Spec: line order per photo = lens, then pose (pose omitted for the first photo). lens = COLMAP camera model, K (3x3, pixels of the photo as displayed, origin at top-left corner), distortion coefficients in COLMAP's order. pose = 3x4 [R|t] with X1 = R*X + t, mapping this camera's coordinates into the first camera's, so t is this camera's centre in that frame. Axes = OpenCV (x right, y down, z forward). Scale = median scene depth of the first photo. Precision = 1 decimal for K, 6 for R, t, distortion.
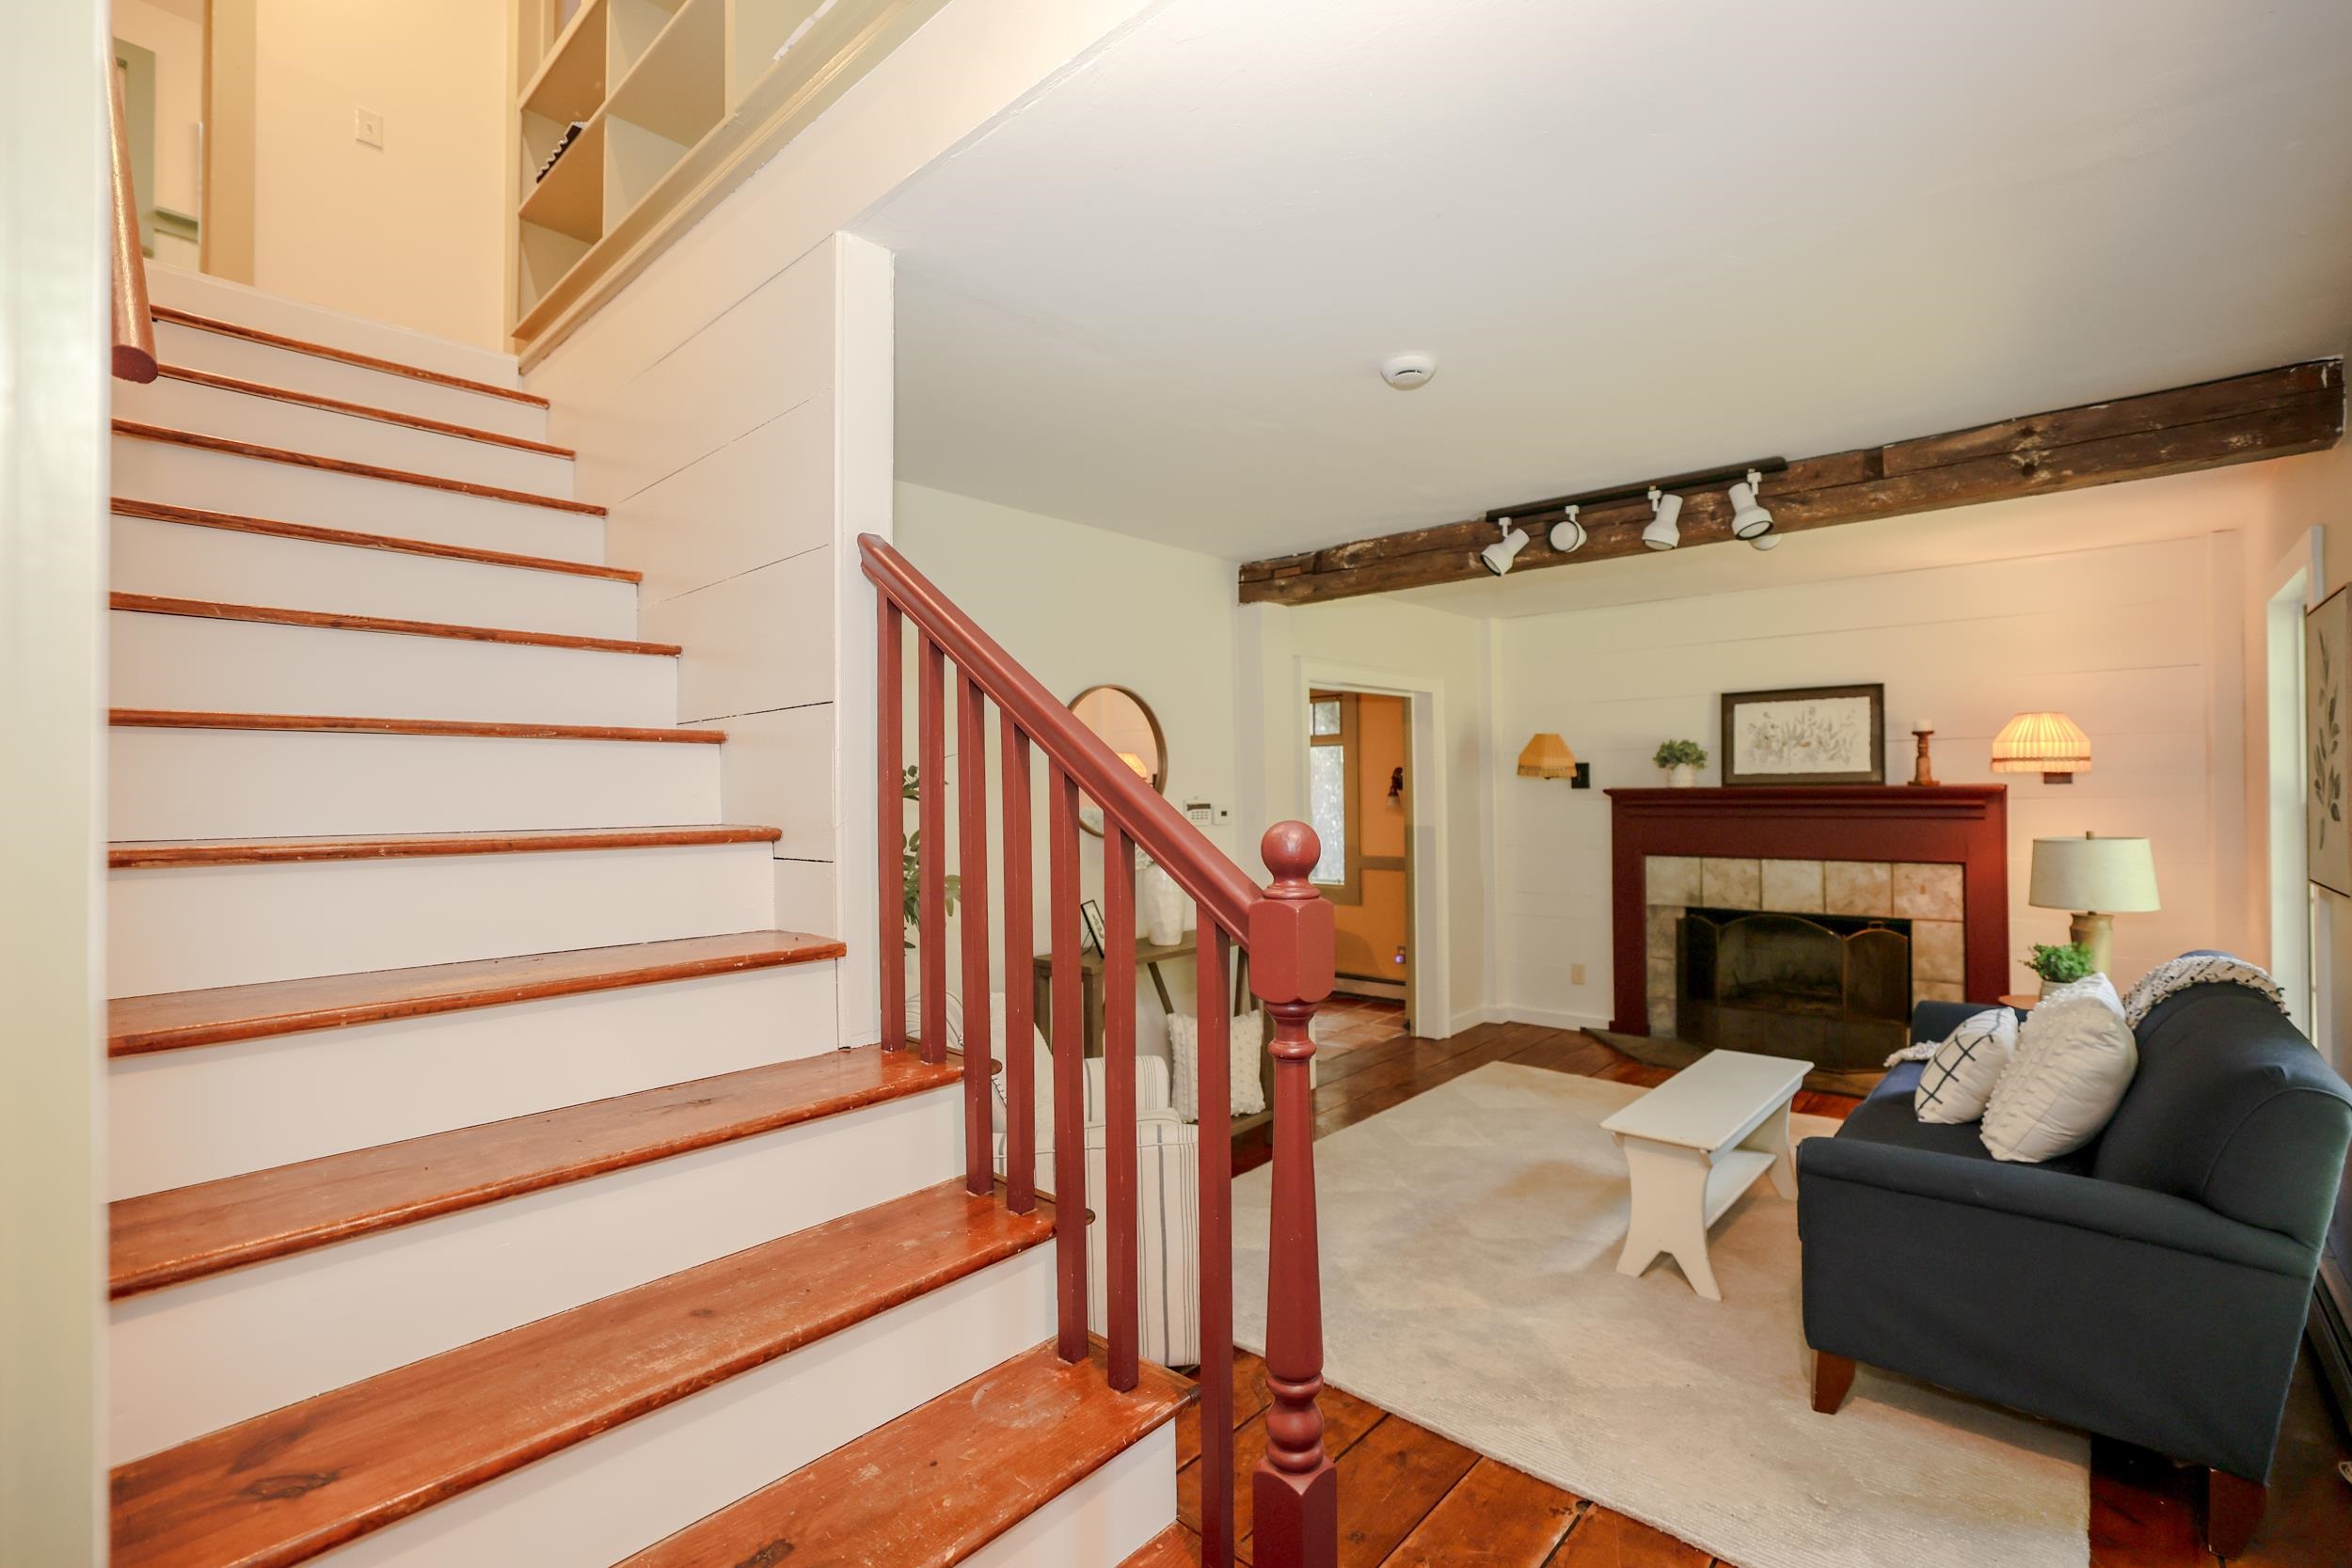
lens RADIAL K [[1051.2, 0, 1186.3], [0, 1051.2, 774.2], [0, 0, 1]] dist [-0.046715, 0.018952]
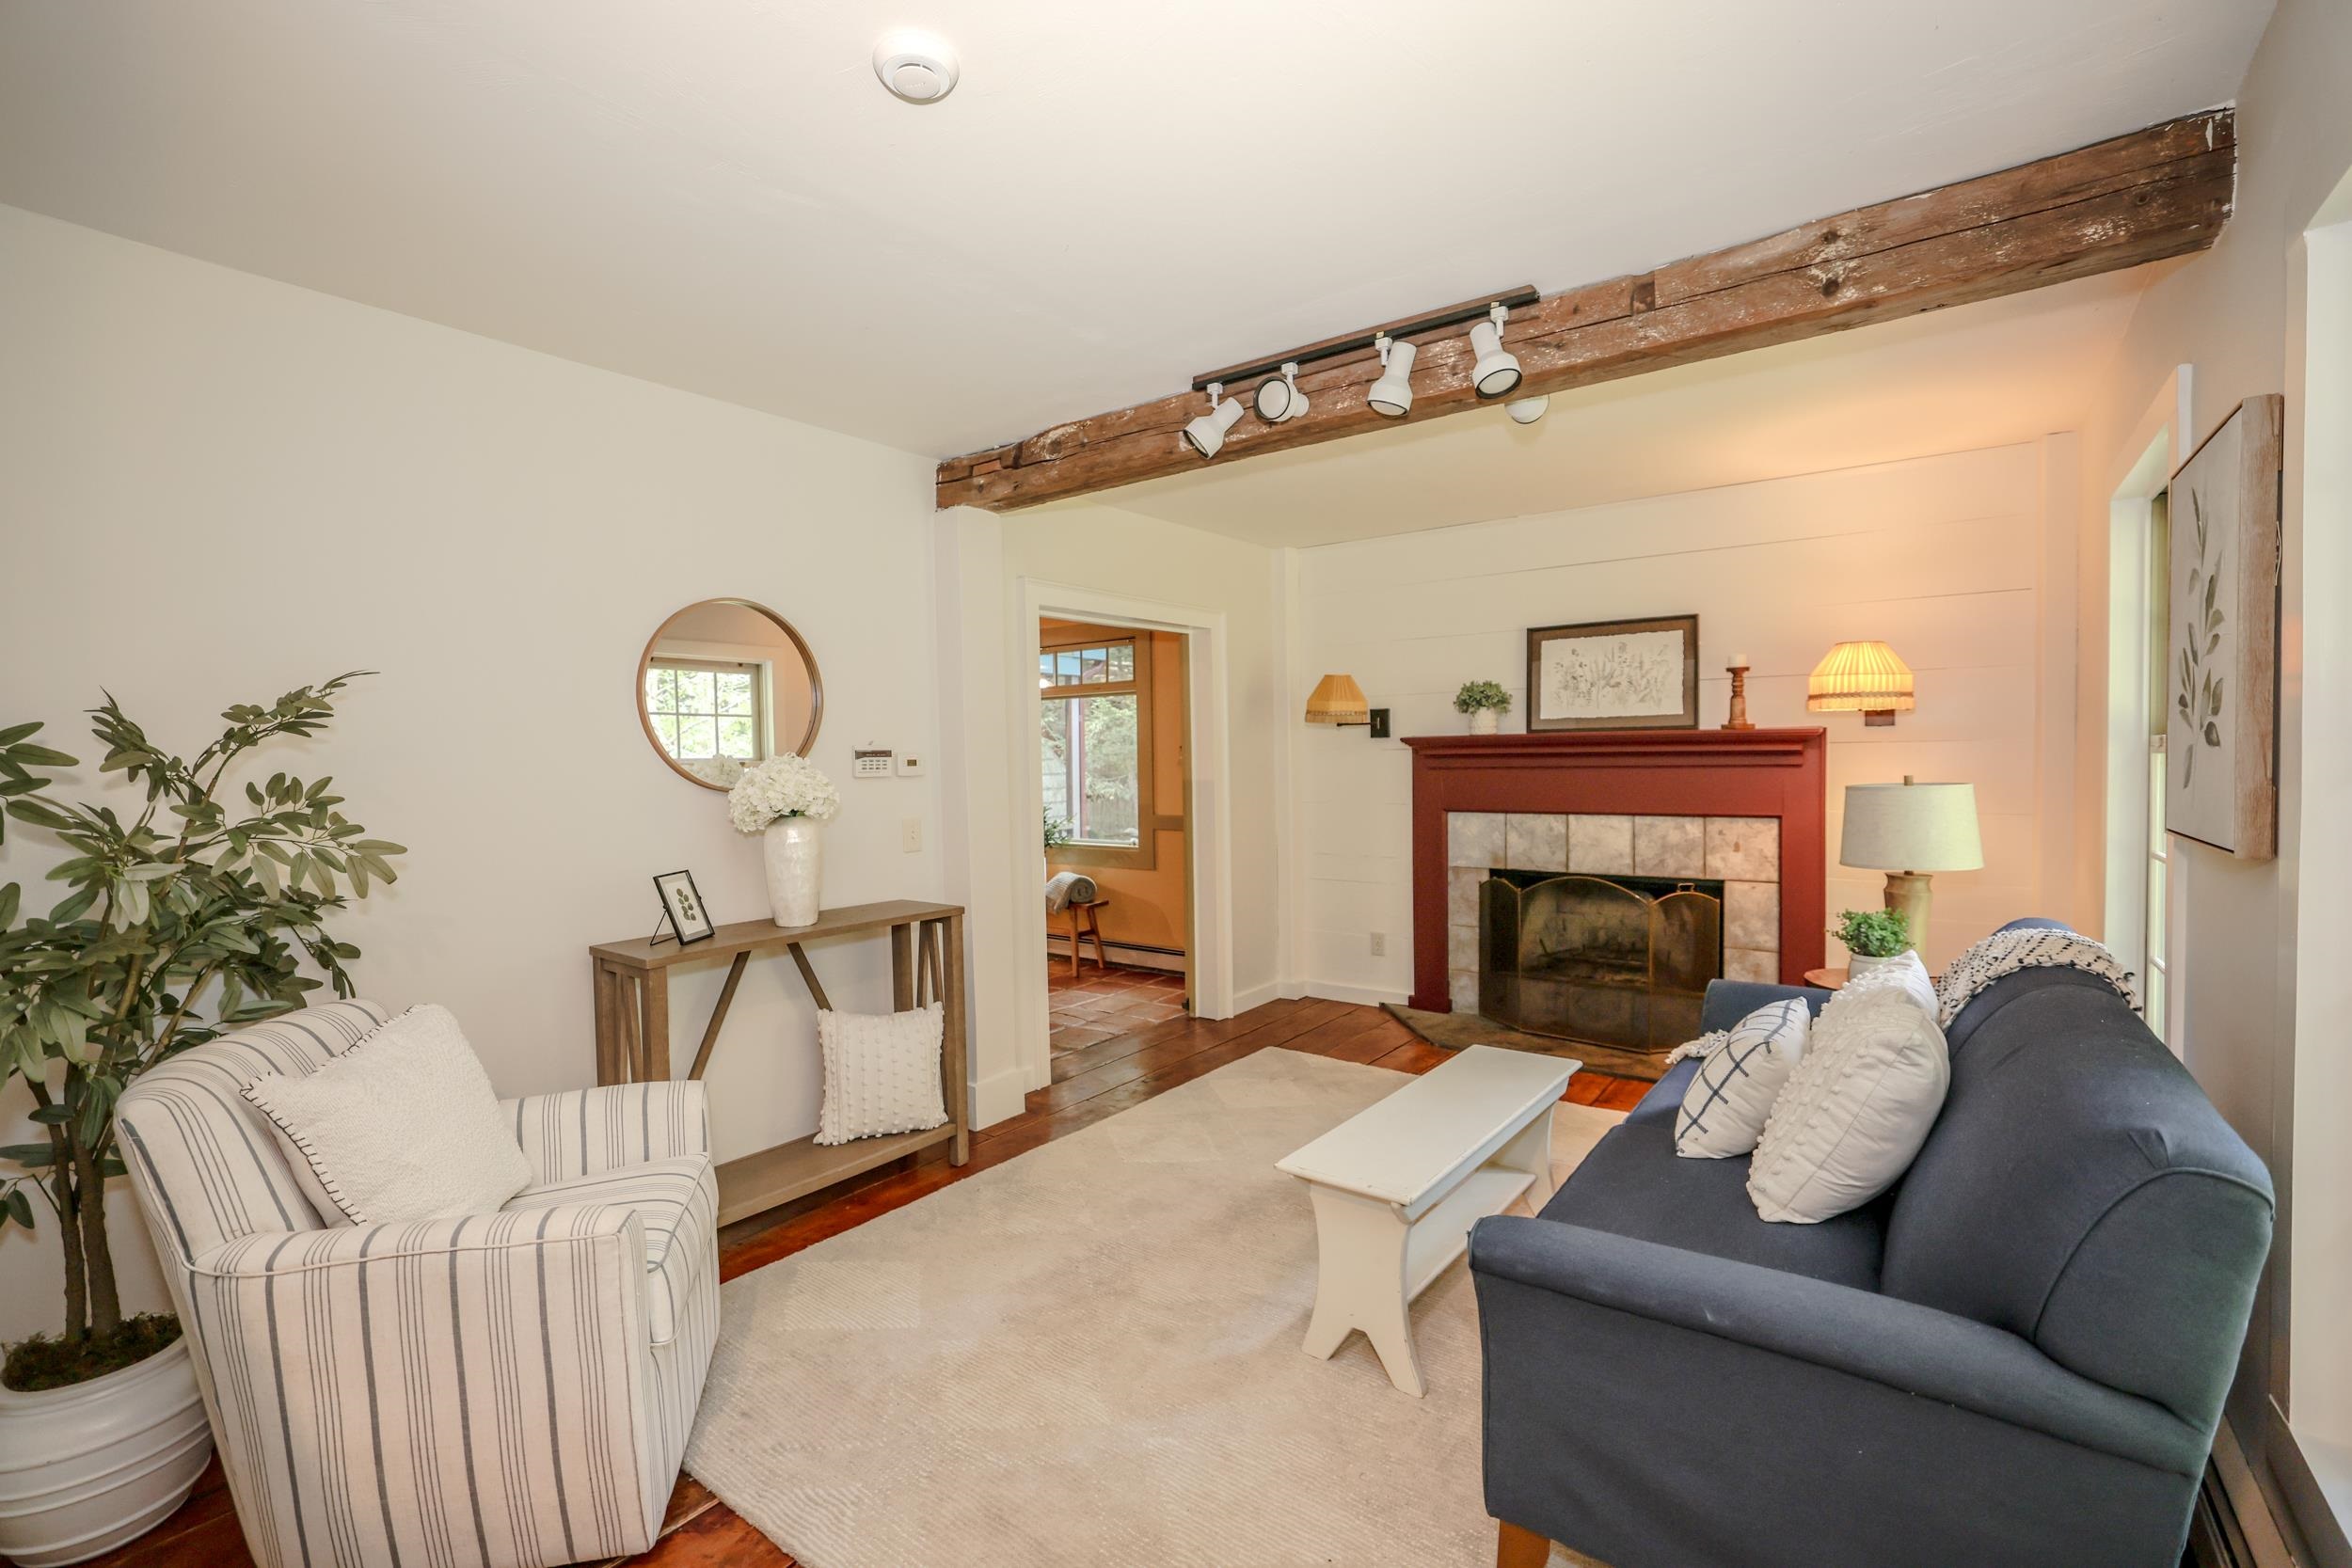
lens RADIAL K [[1023.4, 0, 1178.9], [0, 1023.4, 775.2], [0, 0, 1]] dist [-0.050312, 0.020147]
pose [[0.996687, -0.006356, 0.081082, 0.196472], [0.003629, 0.999424, 0.033742, 0.022792], [-0.081249, -0.033336, 0.996136, 0.206918]]
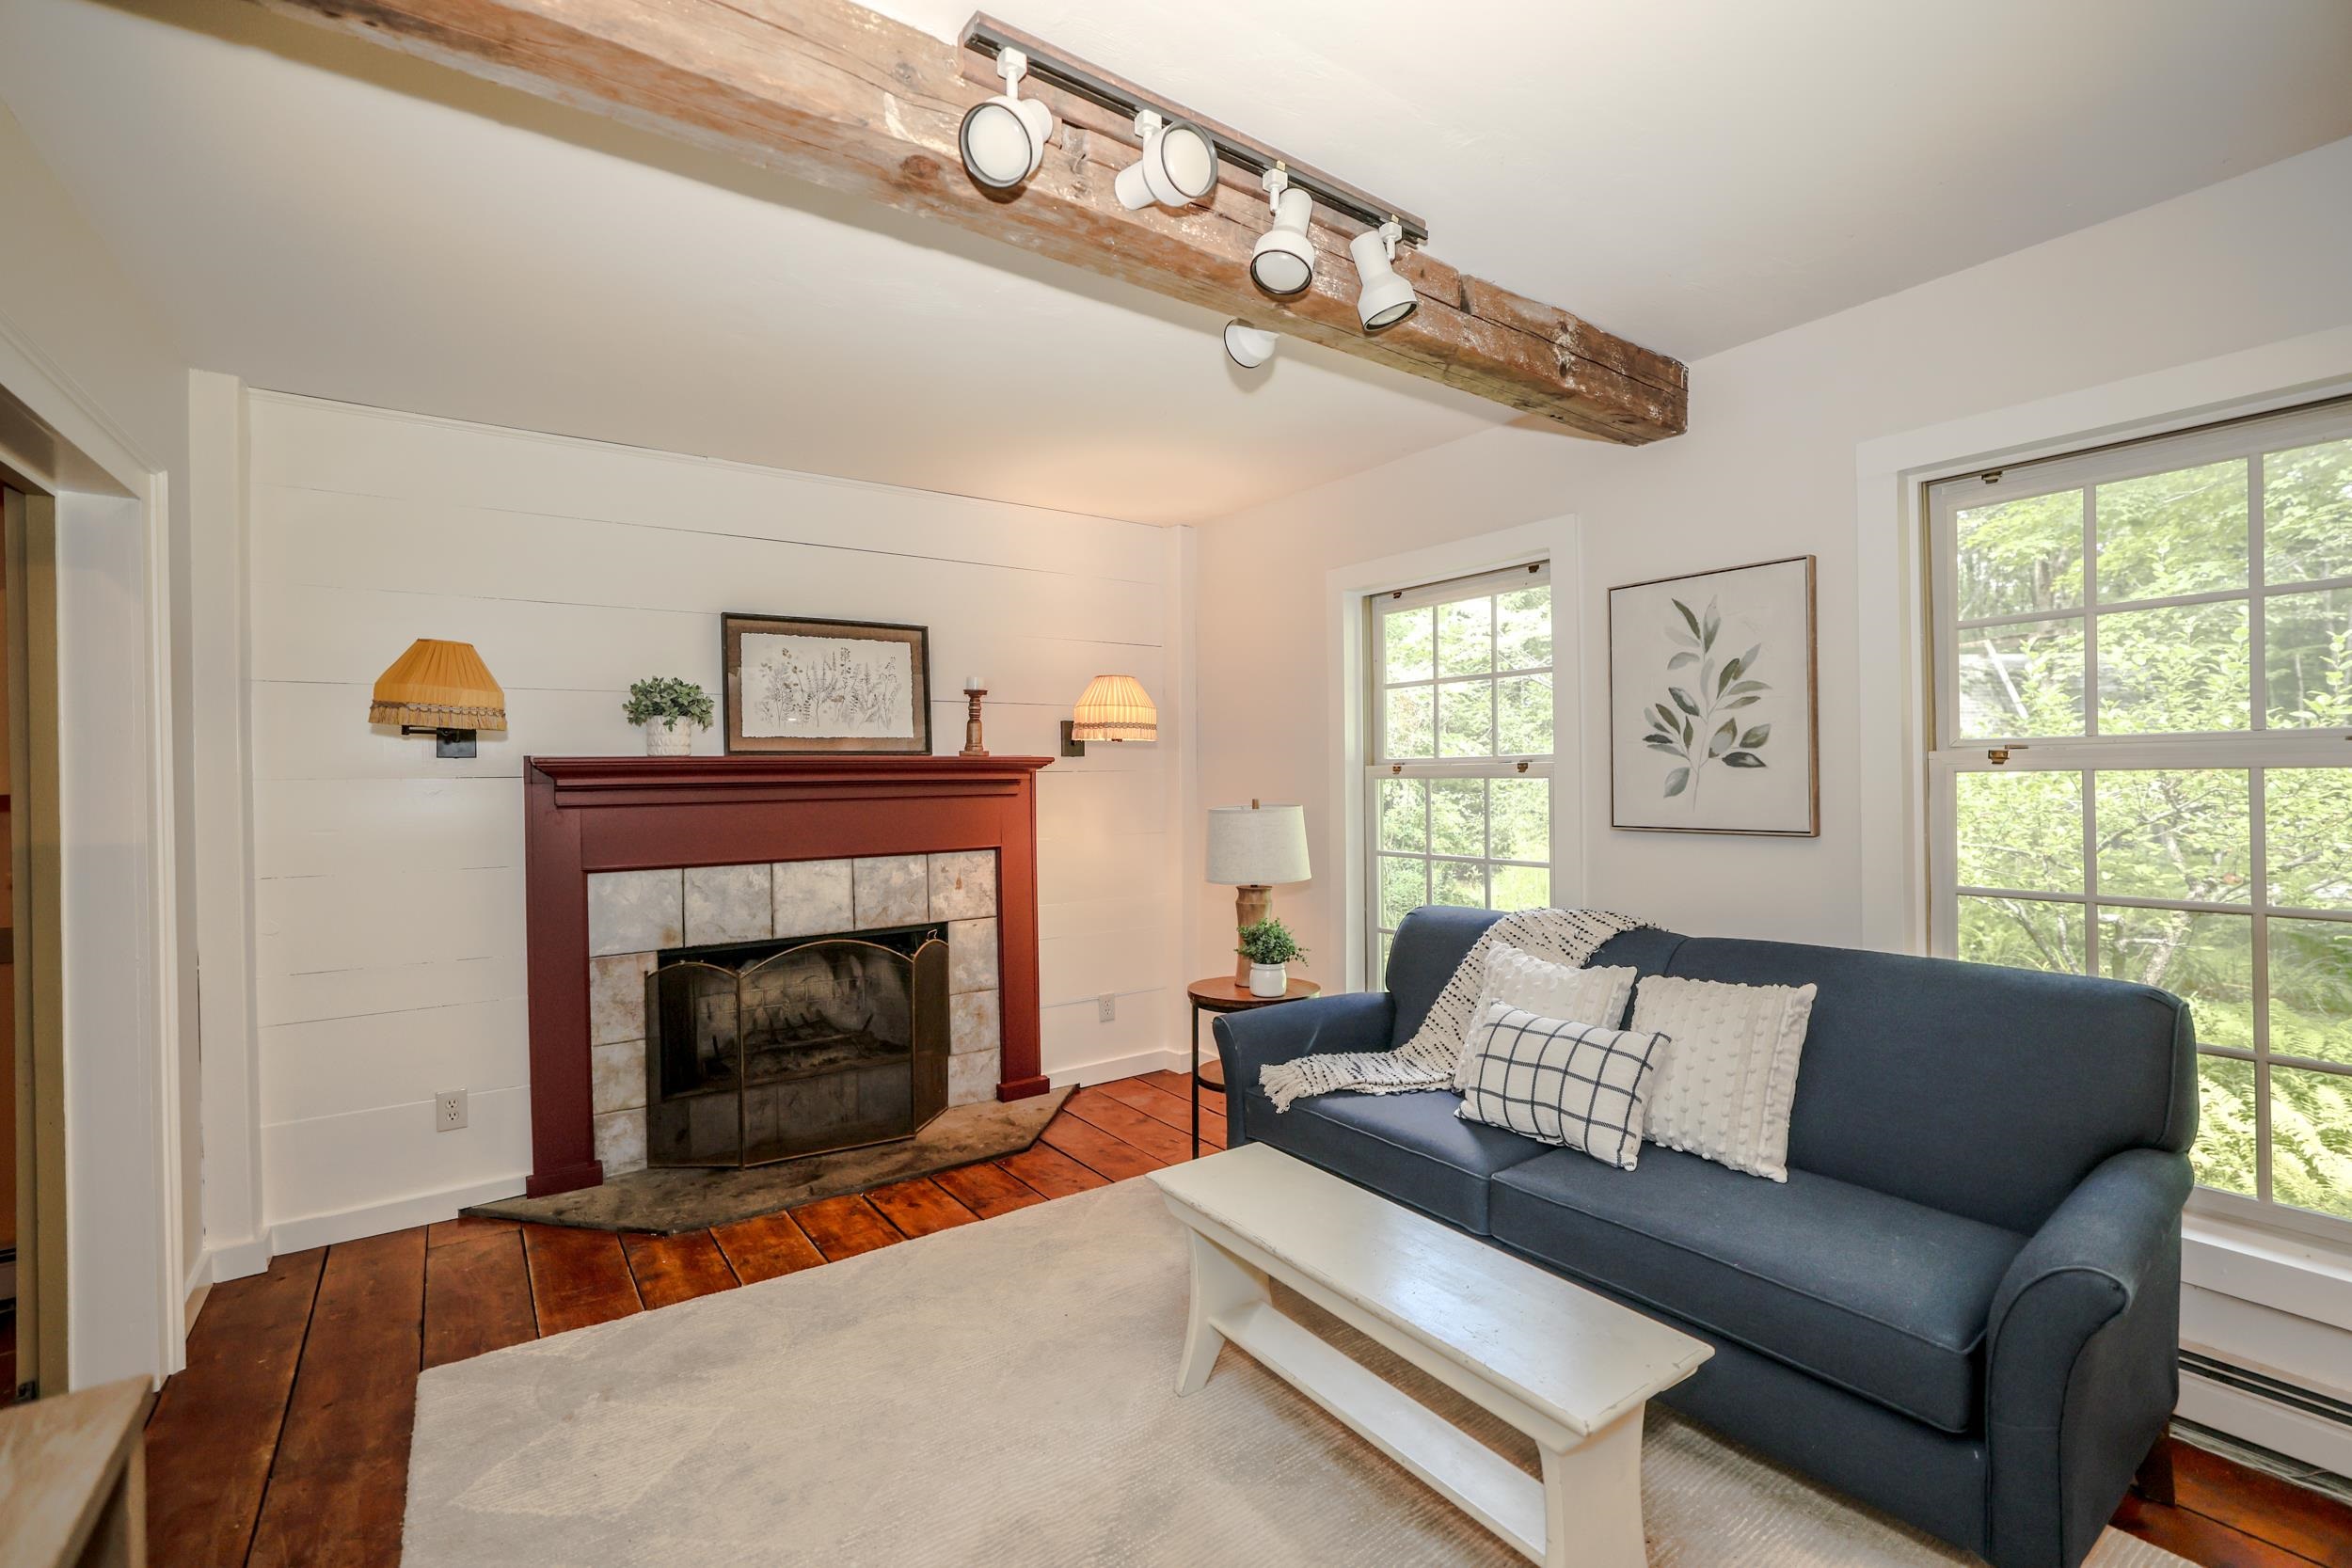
lens RADIAL K [[1023.4, 0, 1178.9], [0, 1023.4, 775.2], [0, 0, 1]] dist [-0.050312, 0.020147]
pose [[0.214513, 0.007527, 0.976692, -0.055785], [-0.003350, 0.999970, -0.006970, 0.036504], [-0.976715, -0.001777, 0.214532, 0.783229]]
